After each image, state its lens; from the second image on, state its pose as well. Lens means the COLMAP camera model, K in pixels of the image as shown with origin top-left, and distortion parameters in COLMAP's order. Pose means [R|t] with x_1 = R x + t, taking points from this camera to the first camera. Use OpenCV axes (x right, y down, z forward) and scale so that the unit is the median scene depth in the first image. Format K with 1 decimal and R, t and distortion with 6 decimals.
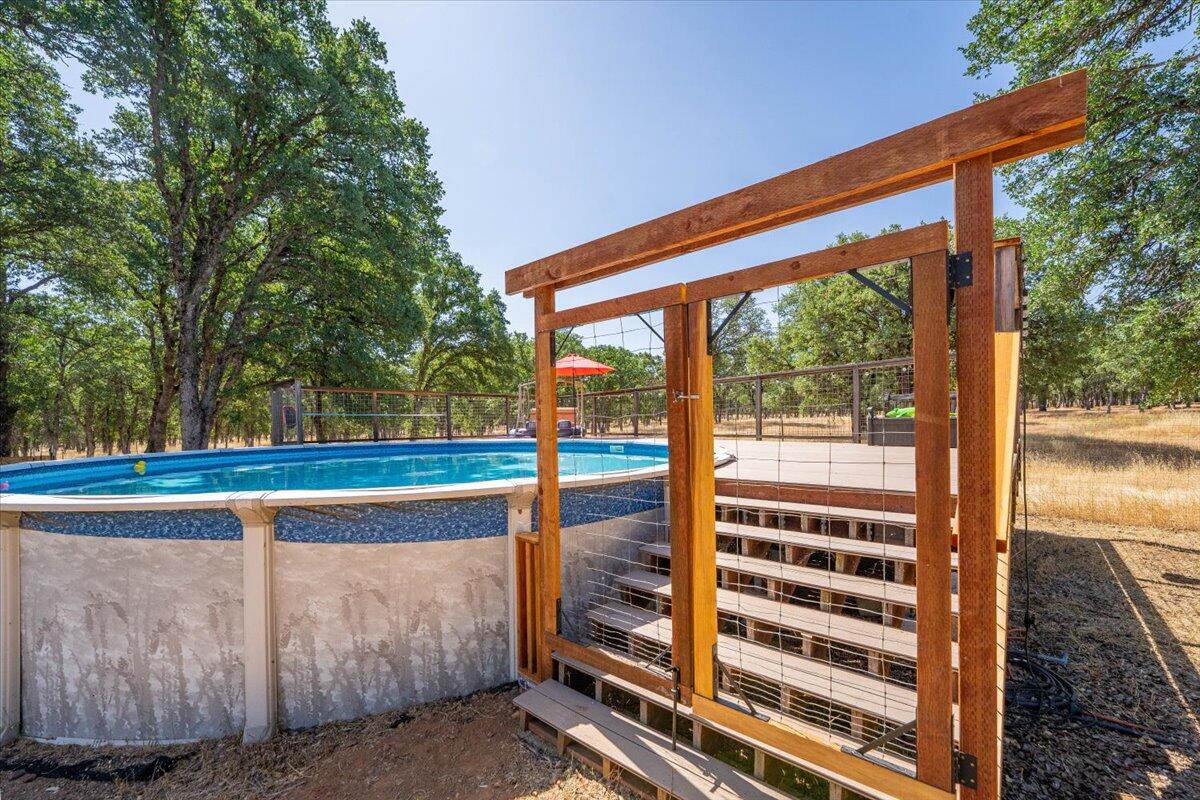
lens RADIAL K [[469.4, 0, 600.0], [0, 469.4, 400.0], [0, 0, 1]] dist [-0.002145, -0.000095]
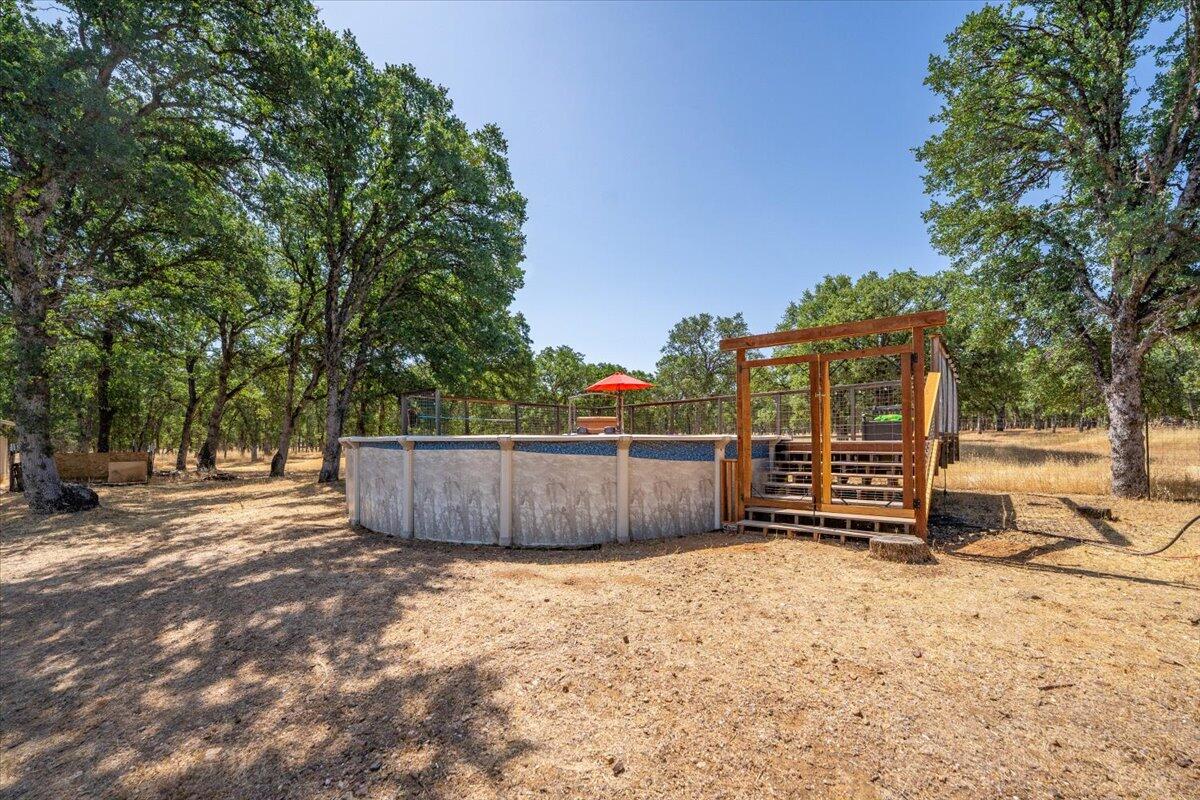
lens RADIAL K [[469.4, 0, 600.0], [0, 469.4, 400.0], [0, 0, 1]] dist [-0.002145, -0.000095]
pose [[0.998910, 0.016911, 0.043512, -0.819487], [-0.015354, 0.999239, -0.035870, 0.093626], [-0.044086, 0.035163, 0.998409, -1.132824]]
